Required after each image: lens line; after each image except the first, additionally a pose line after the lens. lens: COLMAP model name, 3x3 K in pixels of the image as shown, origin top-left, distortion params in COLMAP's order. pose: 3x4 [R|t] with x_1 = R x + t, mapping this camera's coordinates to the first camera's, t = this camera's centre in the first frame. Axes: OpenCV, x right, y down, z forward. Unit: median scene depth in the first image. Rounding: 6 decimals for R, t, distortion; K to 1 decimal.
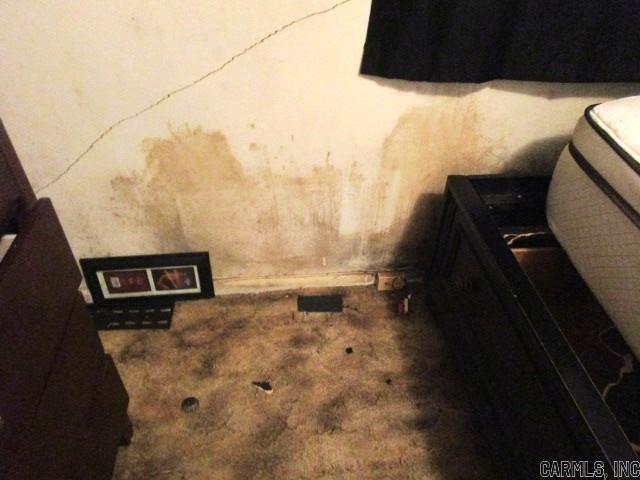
lens RADIAL K [[473.6, 0, 334.2], [0, 473.6, 231.0], [0, 0, 1]] dist [0.007760, -0.039499]
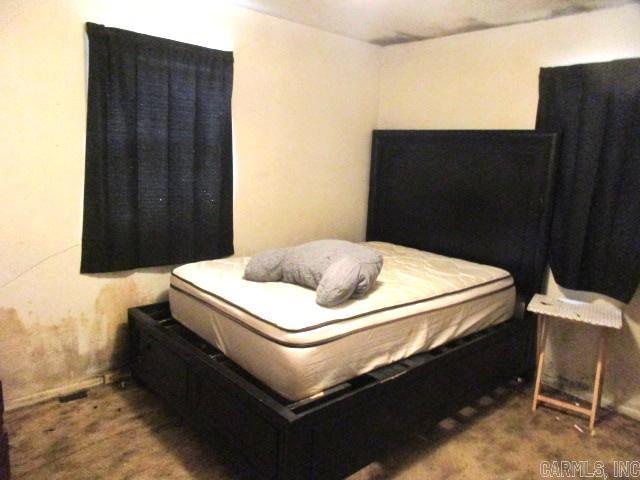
lens RADIAL K [[473.6, 0, 334.2], [0, 473.6, 231.0], [0, 0, 1]] dist [0.007760, -0.039499]
pose [[0.808113, -0.091797, 0.581830, -0.240876], [0.375428, 0.841414, -0.388686, 0.778036], [-0.453880, 0.532538, 0.714420, -1.230789]]
